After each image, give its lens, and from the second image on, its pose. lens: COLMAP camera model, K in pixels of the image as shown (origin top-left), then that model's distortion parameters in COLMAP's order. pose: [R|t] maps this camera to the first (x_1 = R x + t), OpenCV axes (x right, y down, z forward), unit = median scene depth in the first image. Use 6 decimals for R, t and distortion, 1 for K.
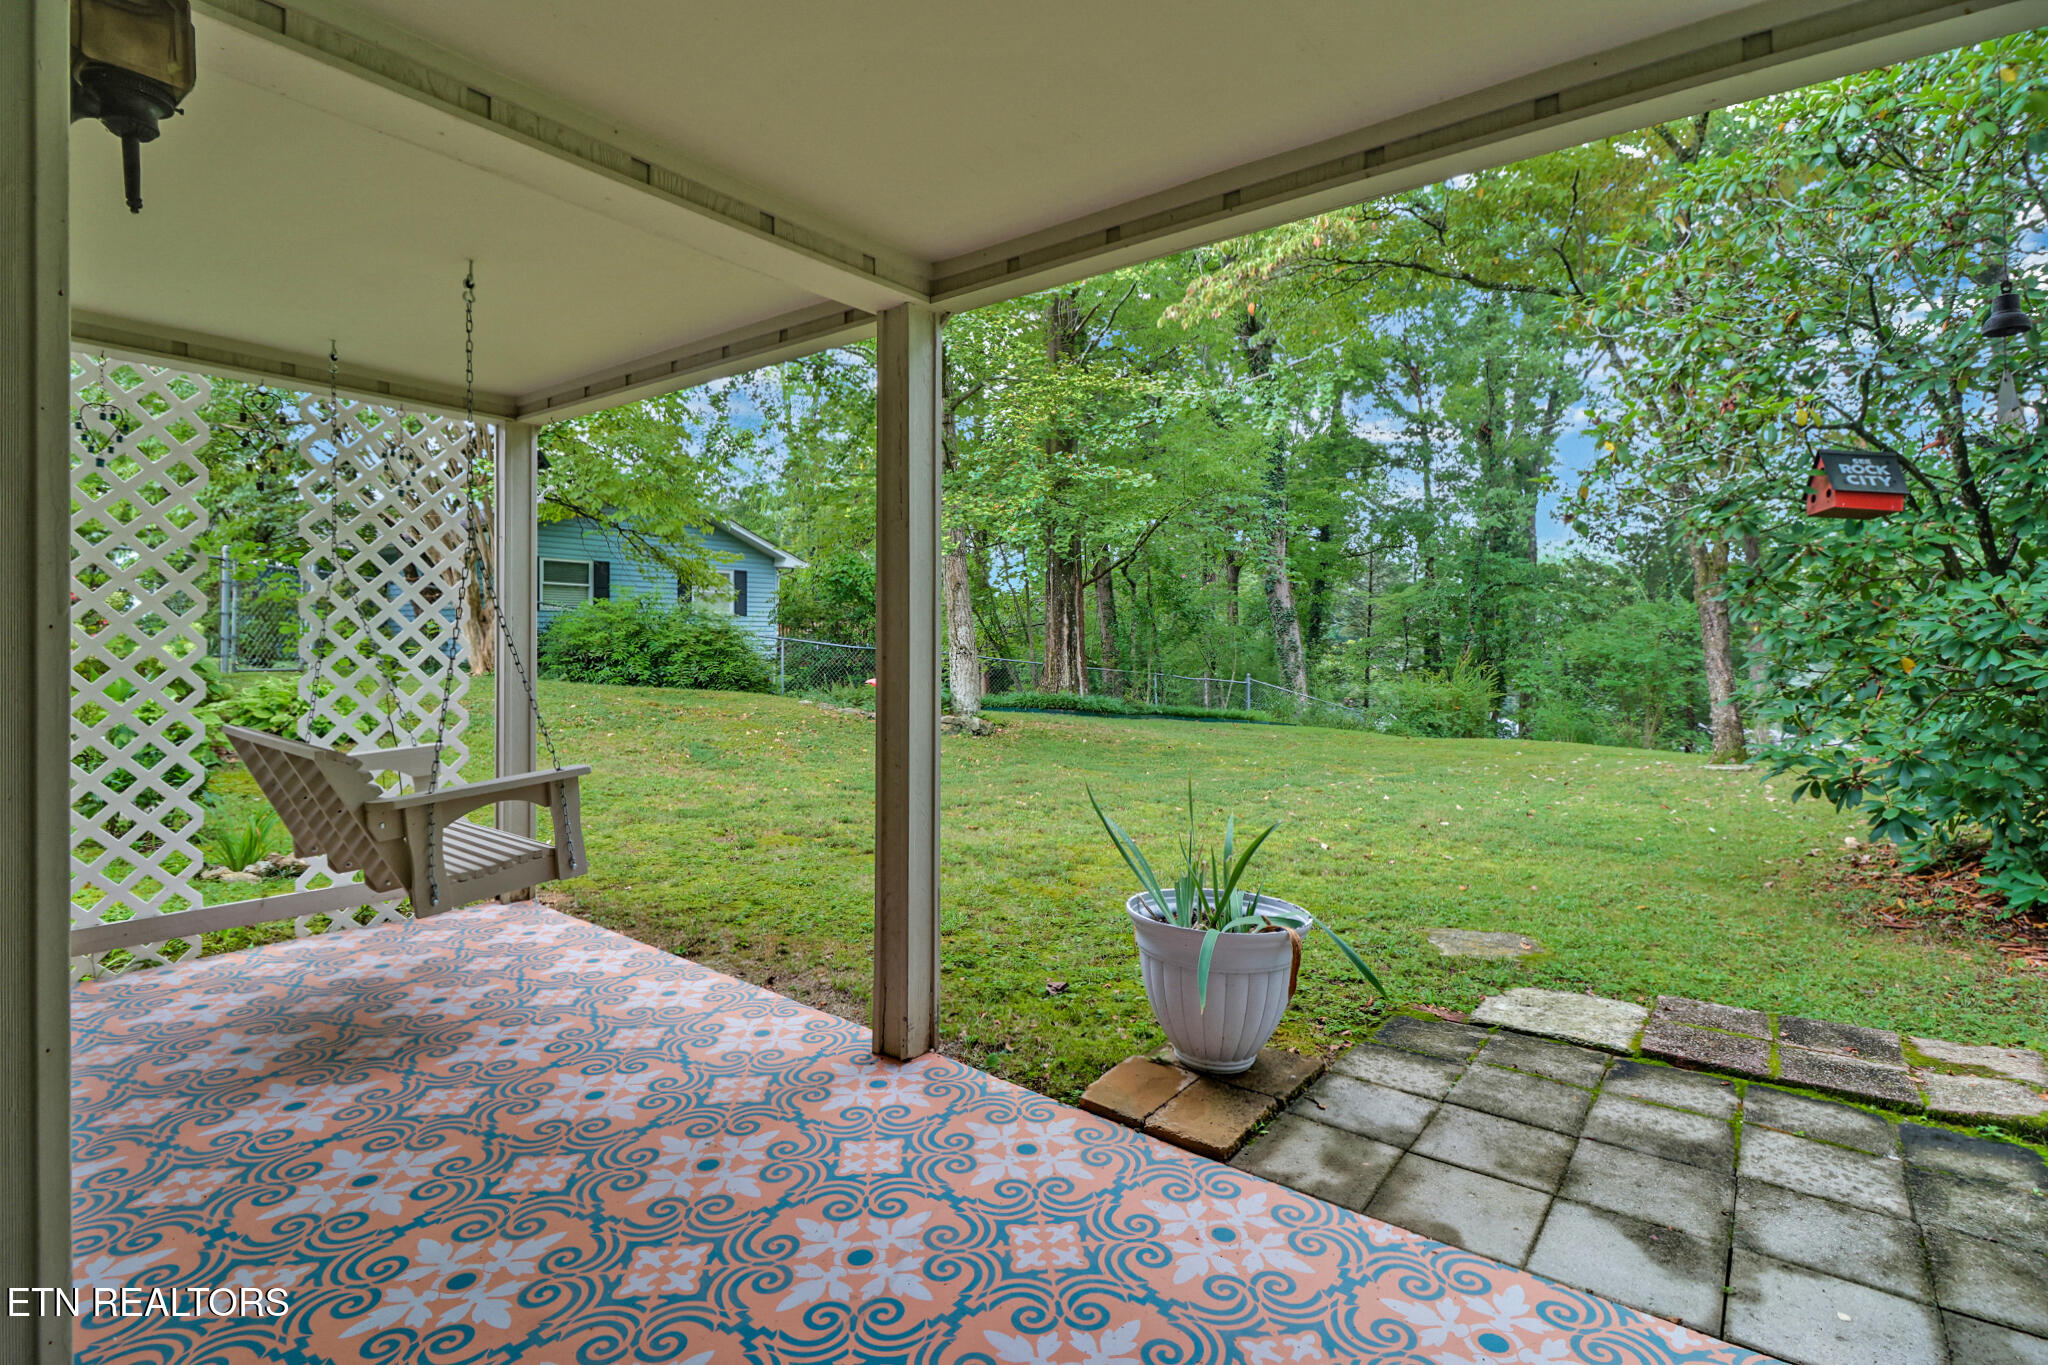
lens RADIAL K [[965.8, 0, 1045.3], [0, 965.8, 639.9], [0, 0, 1]] dist [0.004302, -0.002615]
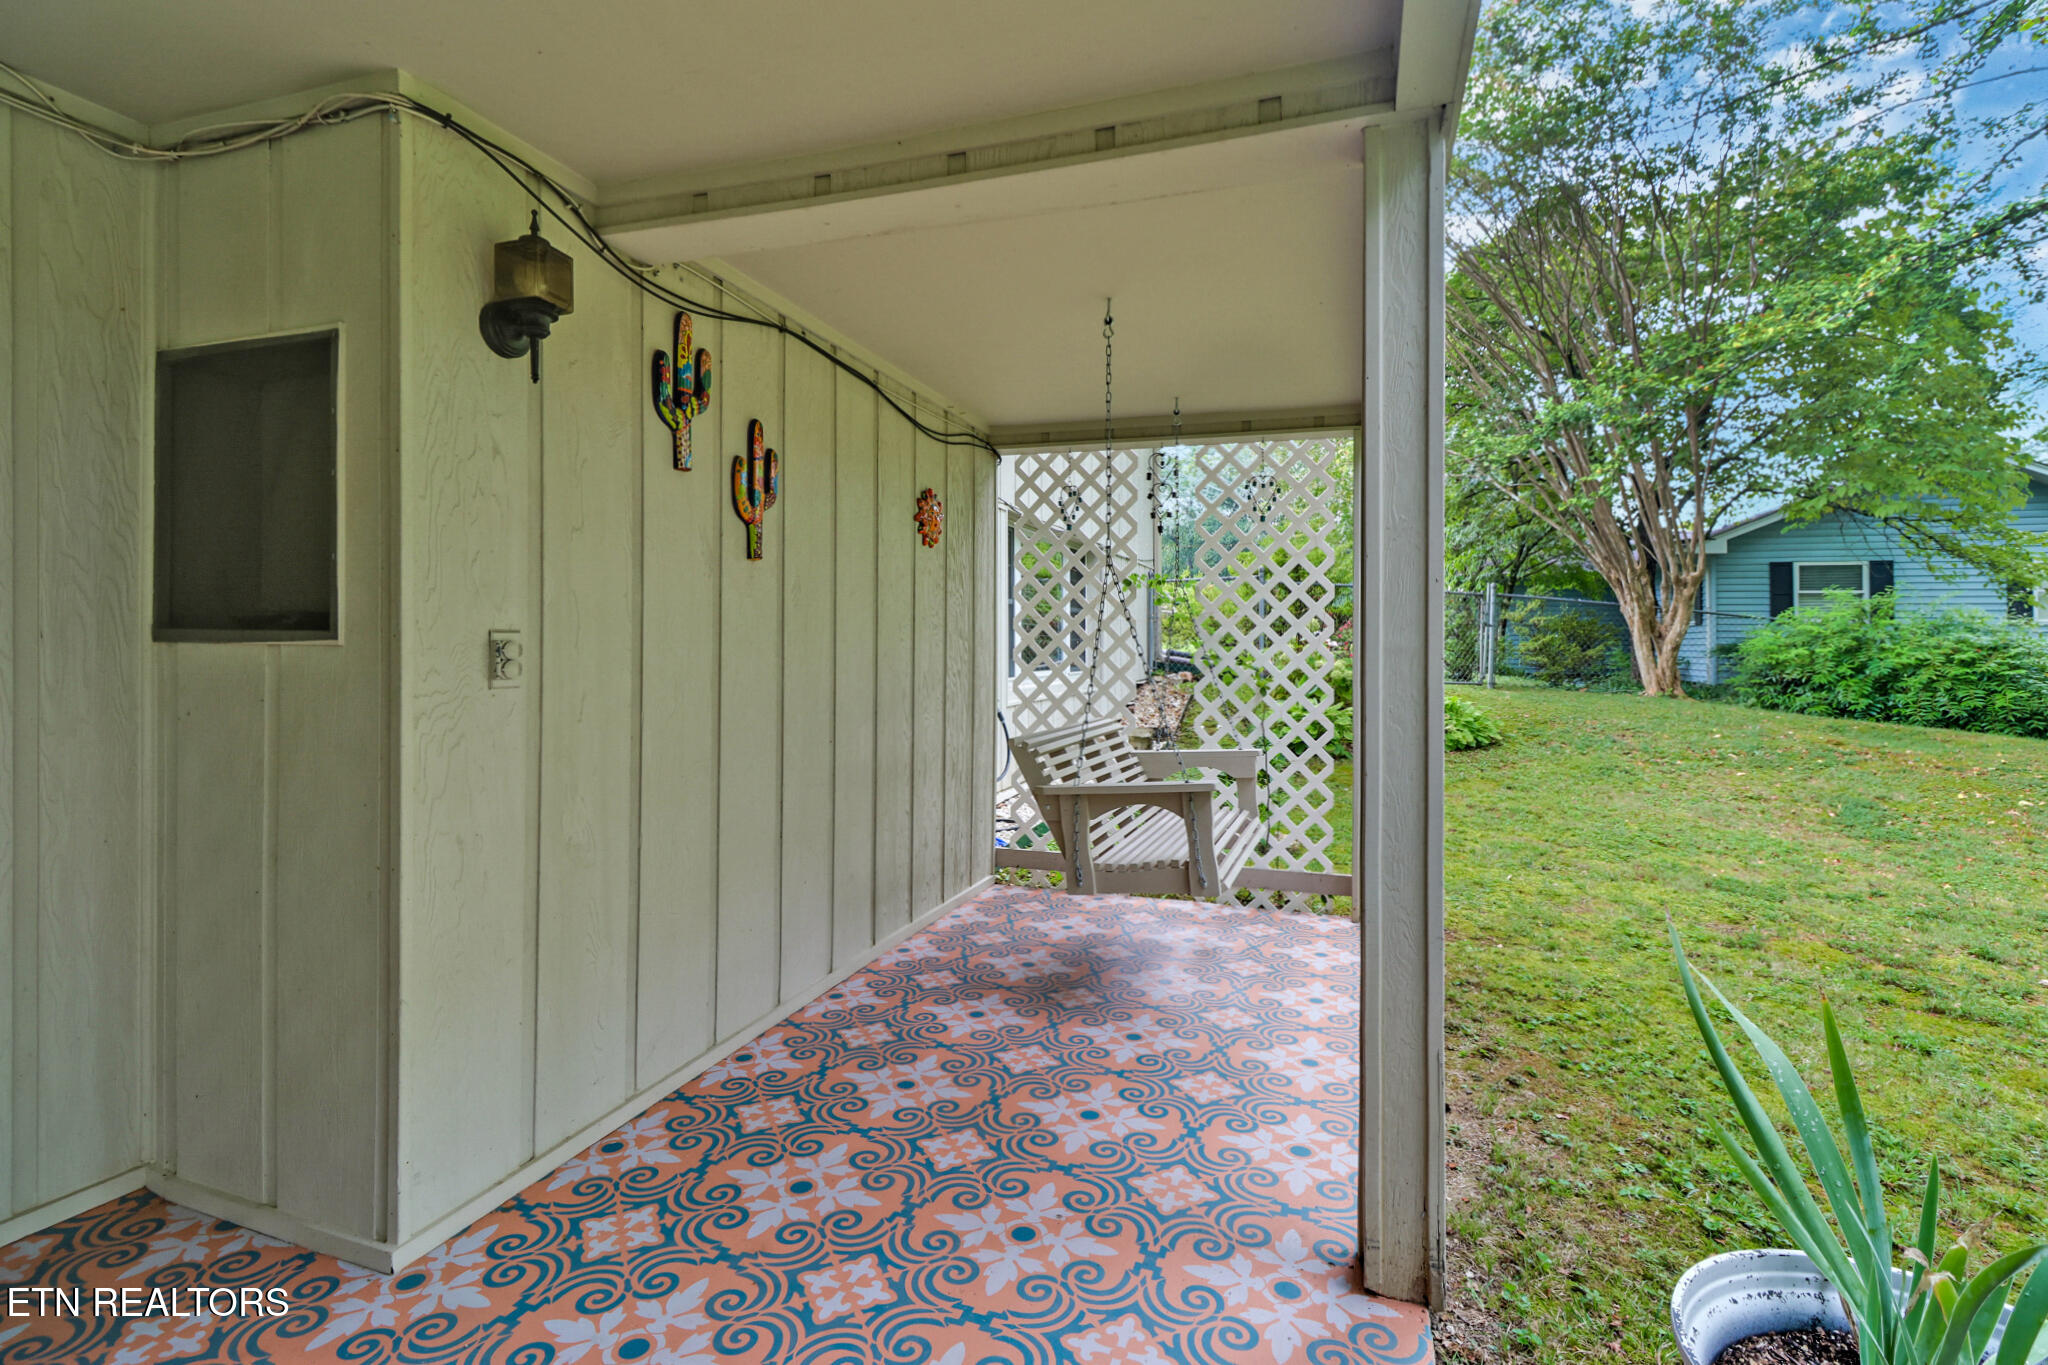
lens RADIAL K [[965.8, 0, 1049.0], [0, 965.8, 654.1], [0, 0, 1]] dist [0.004302, -0.002615]
pose [[0.338155, 0.000838, -0.941090, 0.281085], [-0.006425, 0.999978, -0.001418, 0.004726], [0.941068, 0.006526, 0.338153, 0.403925]]
